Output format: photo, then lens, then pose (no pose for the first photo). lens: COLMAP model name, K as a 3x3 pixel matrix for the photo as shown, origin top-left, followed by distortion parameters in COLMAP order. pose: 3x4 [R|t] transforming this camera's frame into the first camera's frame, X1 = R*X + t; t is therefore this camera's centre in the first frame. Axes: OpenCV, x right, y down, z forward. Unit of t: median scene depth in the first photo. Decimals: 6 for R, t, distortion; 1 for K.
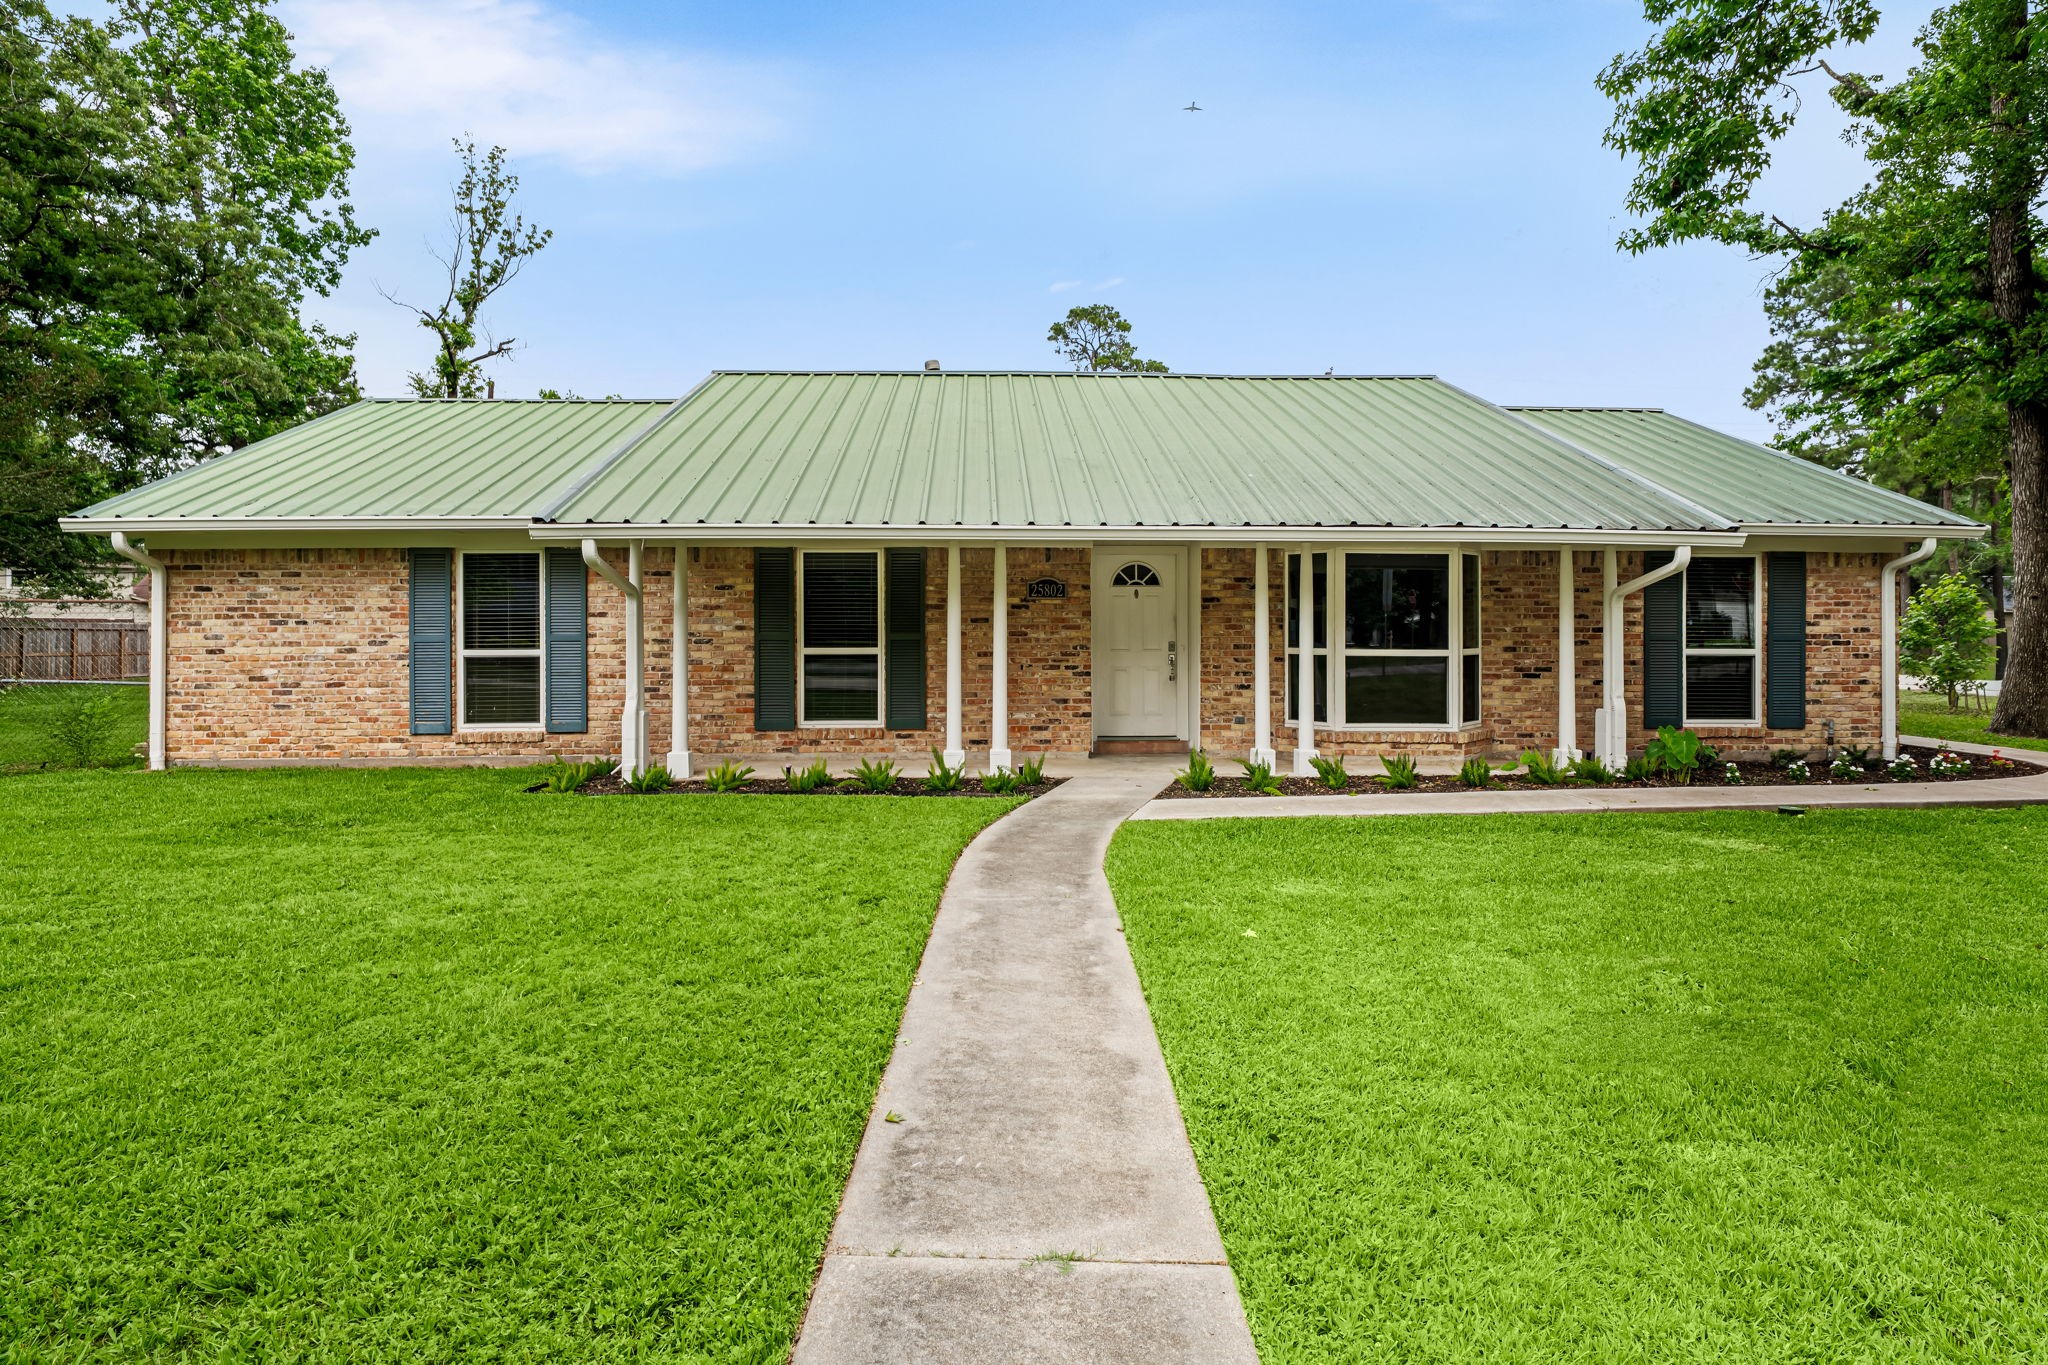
lens RADIAL K [[1011.4, 0, 1004.9], [0, 1011.4, 665.6], [0, 0, 1]] dist [0.001245, 0.000281]
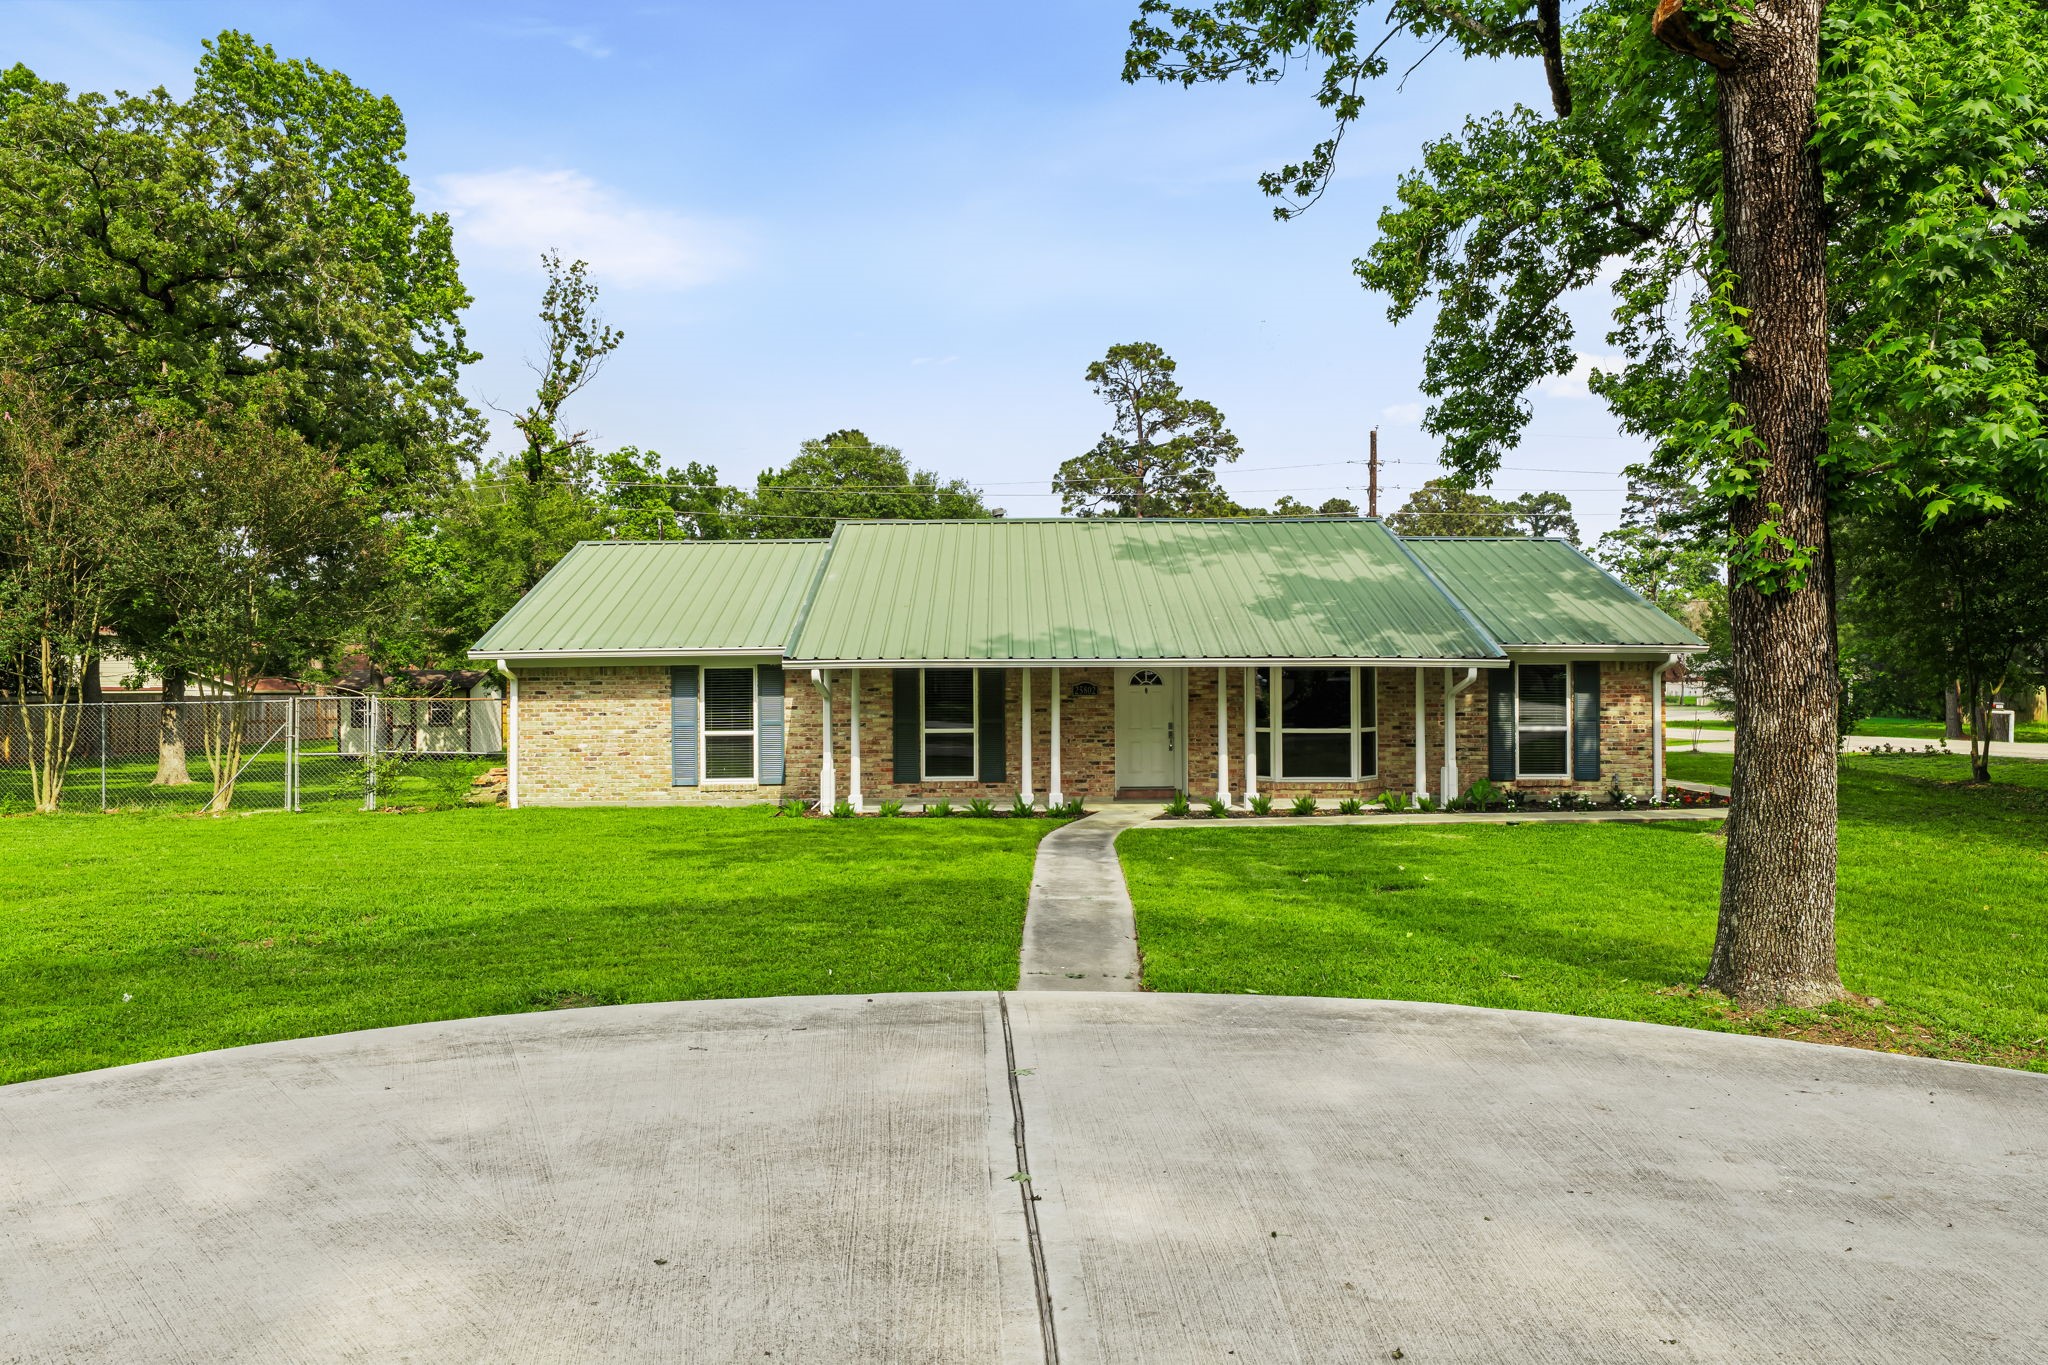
lens RADIAL K [[1116.5, 0, 940.1], [0, 1116.5, 734.0], [0, 0, 1]] dist [-0.001475, -0.000349]
pose [[0.996025, -0.005067, -0.088931, -0.026618], [0.005584, 0.999969, 0.005562, -0.019317], [0.088900, -0.006036, 0.996022, -0.688415]]
